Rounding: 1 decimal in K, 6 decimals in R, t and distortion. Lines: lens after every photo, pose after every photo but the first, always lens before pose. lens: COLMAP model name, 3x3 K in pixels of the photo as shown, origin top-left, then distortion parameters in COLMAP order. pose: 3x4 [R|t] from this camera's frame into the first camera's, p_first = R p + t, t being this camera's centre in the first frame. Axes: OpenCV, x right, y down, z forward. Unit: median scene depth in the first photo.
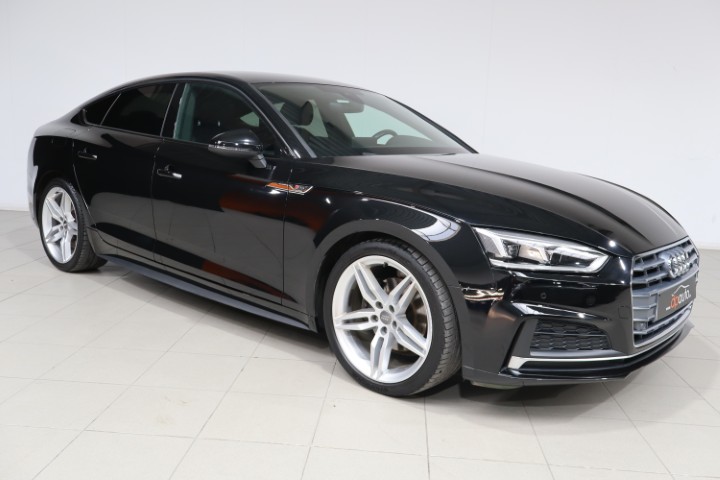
lens RADIAL K [[669.0, 0, 360.0], [0, 669.0, 240.0], [0, 0, 1]] dist [0.005419, -0.004217]
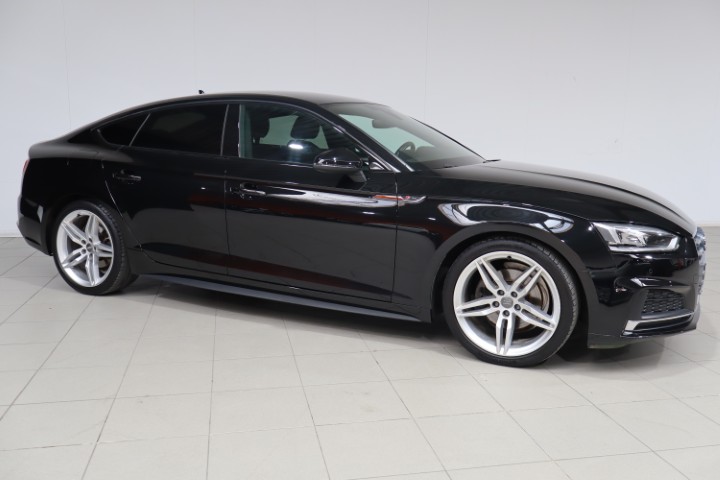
lens RADIAL K [[669.0, 0, 360.0], [0, 669.0, 240.0], [0, 0, 1]] dist [0.005419, -0.004217]
pose [[0.960727, -0.072476, 0.267862, -0.530002], [0.071841, 0.997342, 0.012184, -0.029132], [-0.268033, 0.007537, 0.963380, -0.084687]]
